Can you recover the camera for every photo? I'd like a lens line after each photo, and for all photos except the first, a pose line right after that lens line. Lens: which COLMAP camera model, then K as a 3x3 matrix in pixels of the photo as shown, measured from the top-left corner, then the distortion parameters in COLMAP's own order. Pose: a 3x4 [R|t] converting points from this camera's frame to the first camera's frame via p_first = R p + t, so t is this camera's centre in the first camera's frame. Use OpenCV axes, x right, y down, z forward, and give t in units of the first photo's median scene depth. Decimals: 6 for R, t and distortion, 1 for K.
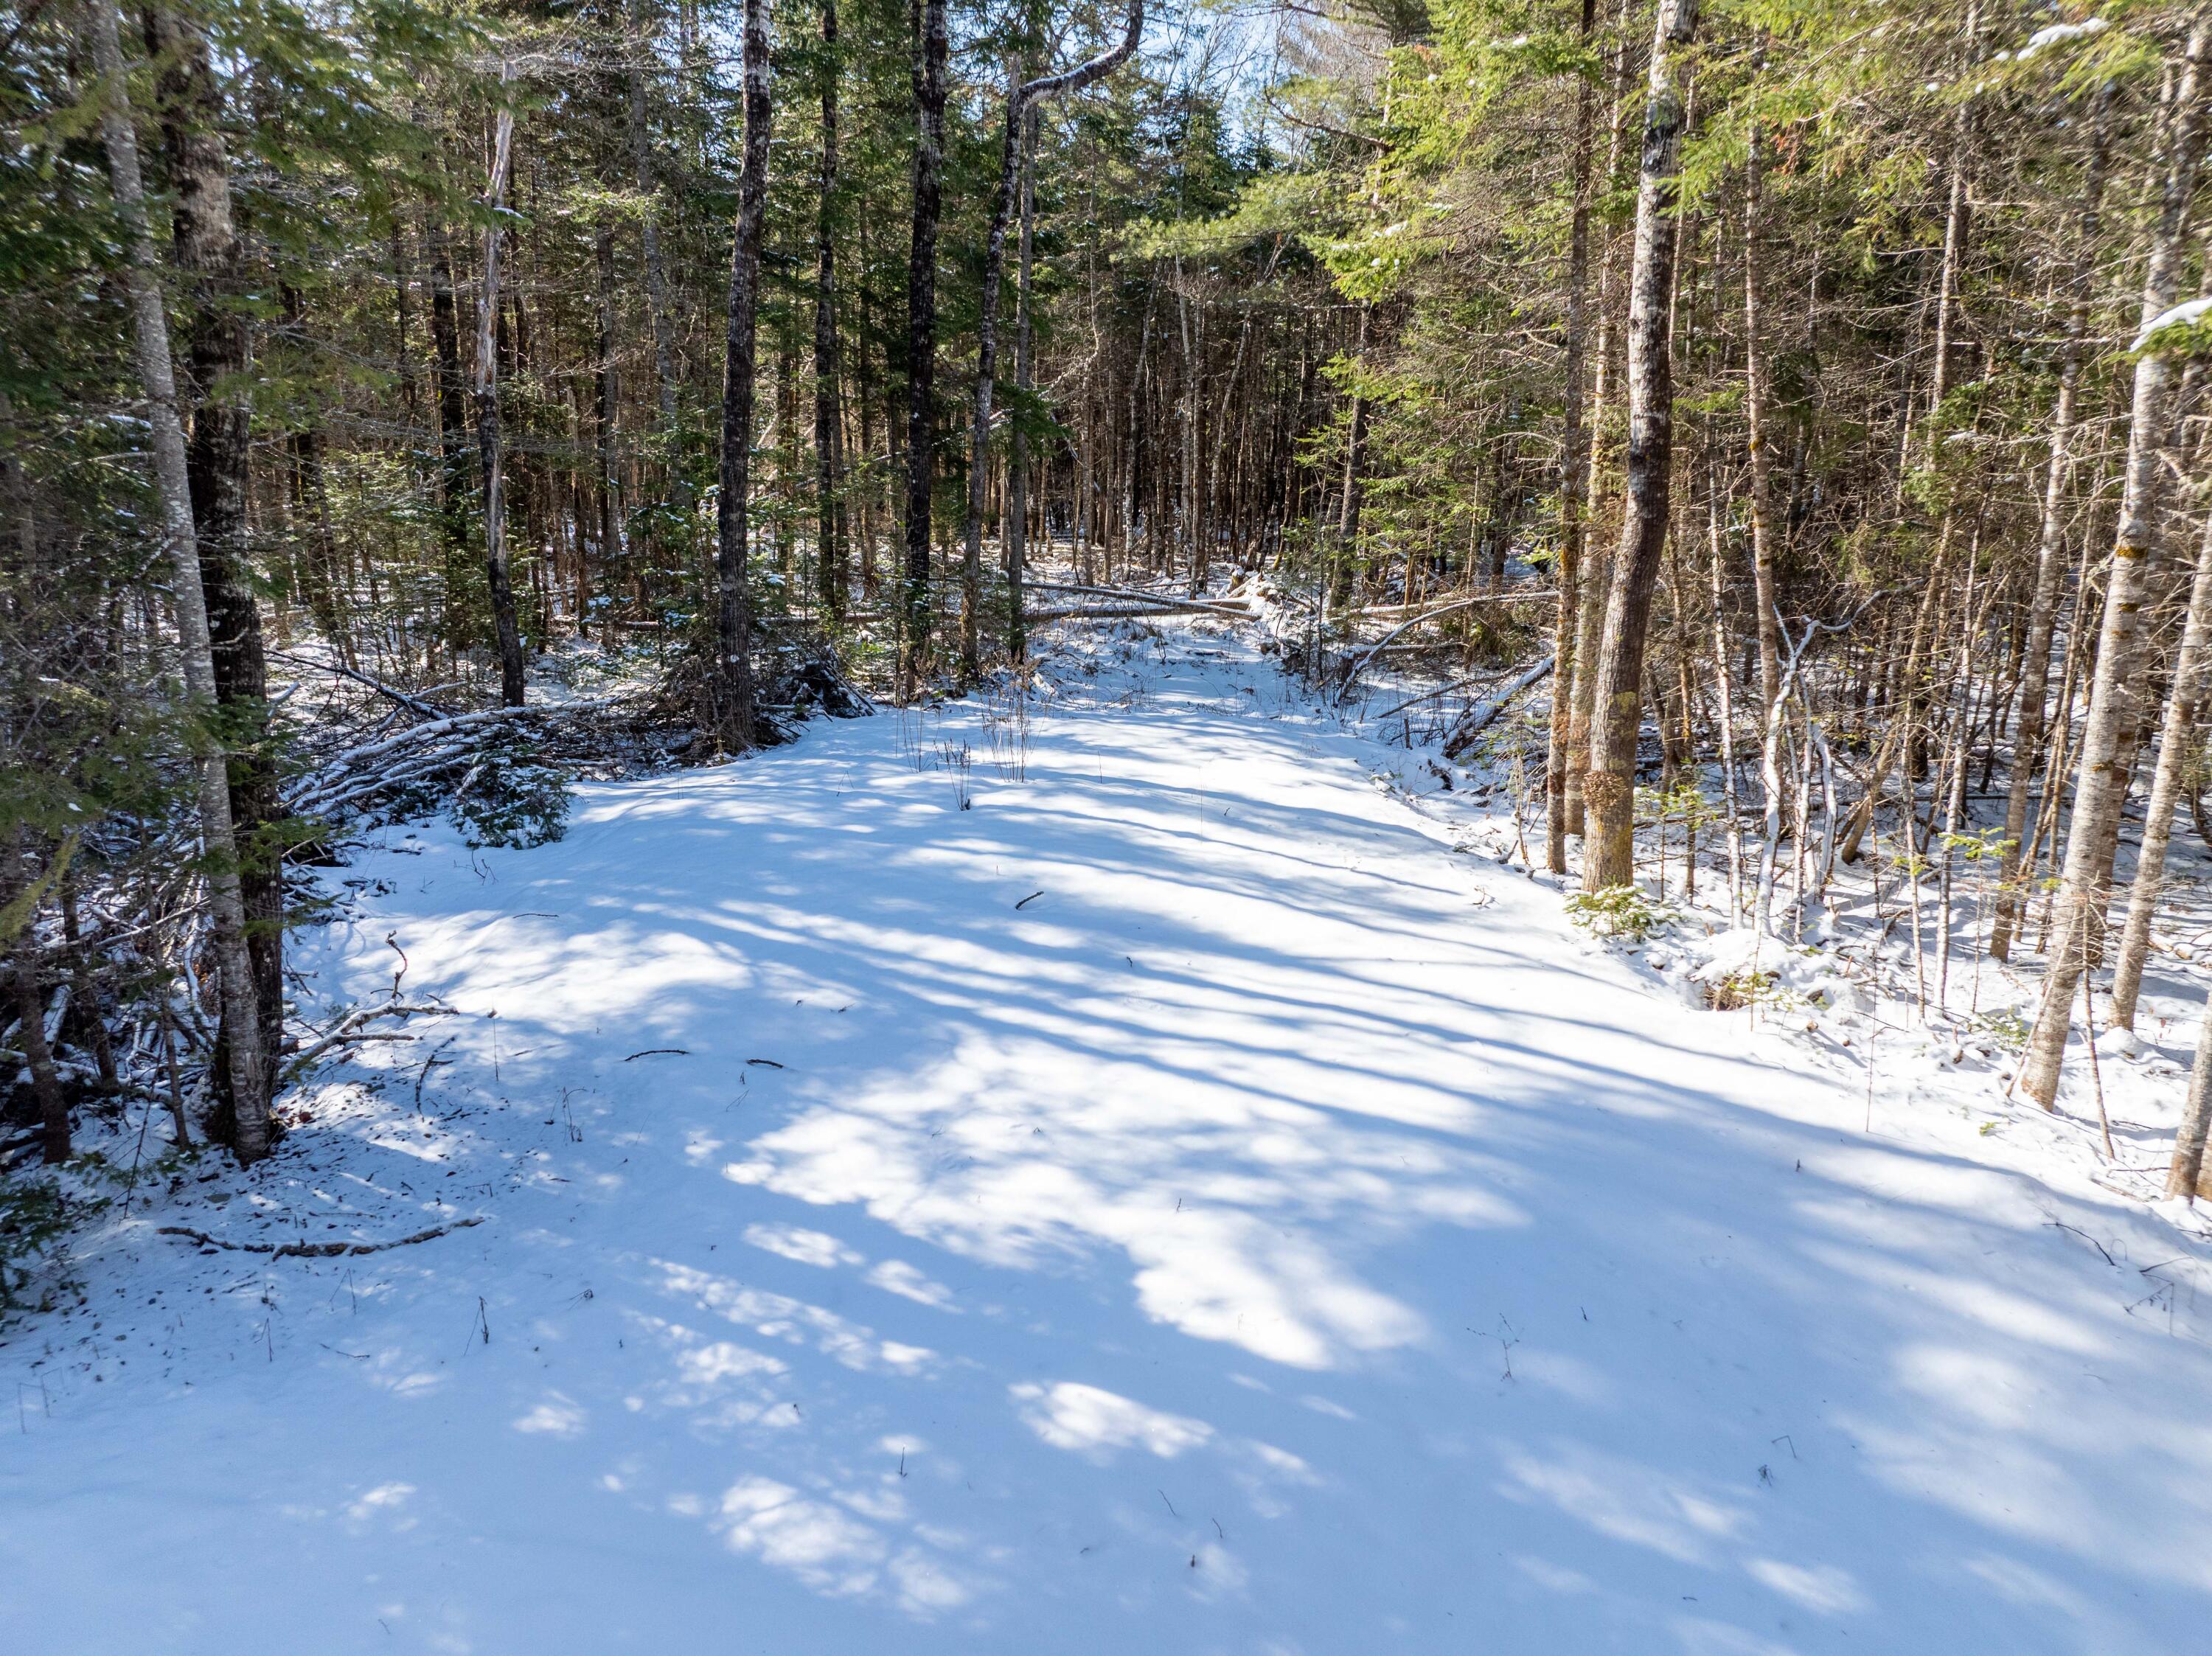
lens RADIAL K [[1554.7, 0, 1104.6], [0, 1554.7, 833.7], [0, 0, 1]] dist [-0.002805, 0.003718]
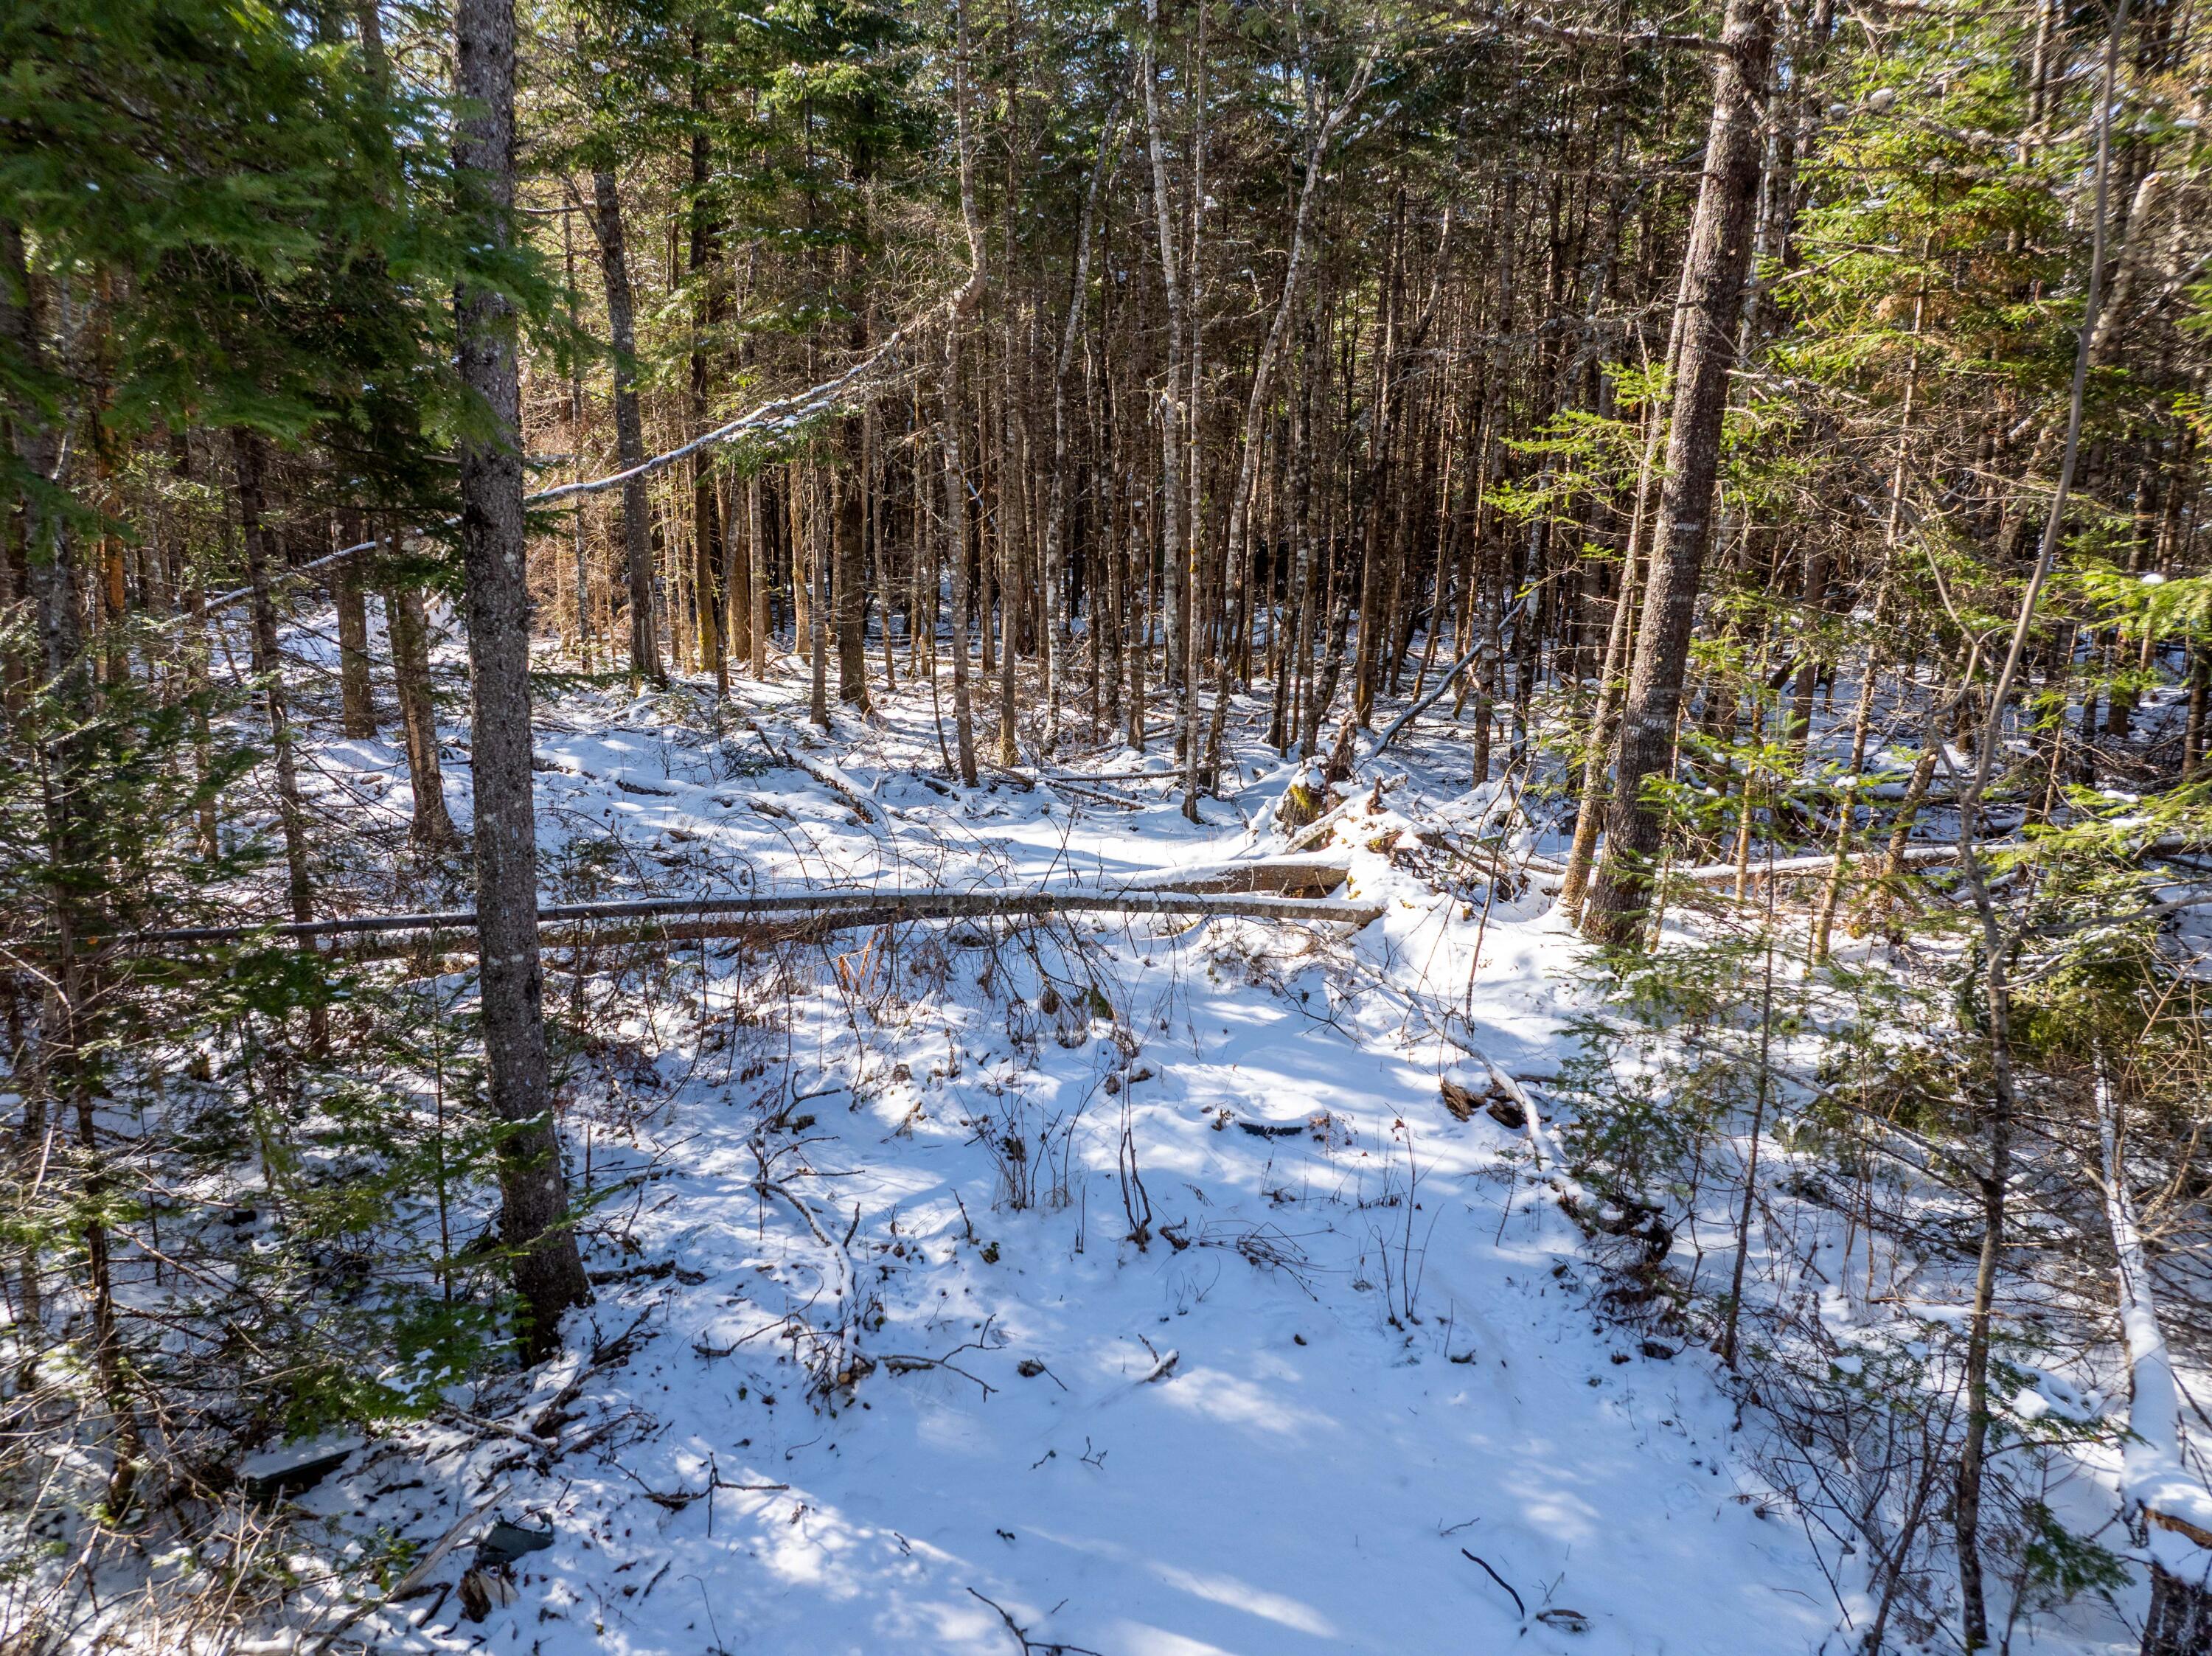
lens RADIAL K [[1554.7, 0, 1106.2], [0, 1554.7, 822.4], [0, 0, 1]] dist [-0.002805, 0.003718]
pose [[0.999477, -0.001752, 0.032298, 0.020606], [0.003452, 0.998608, -0.052633, -0.143981], [-0.032161, 0.052717, 0.998092, 0.630317]]
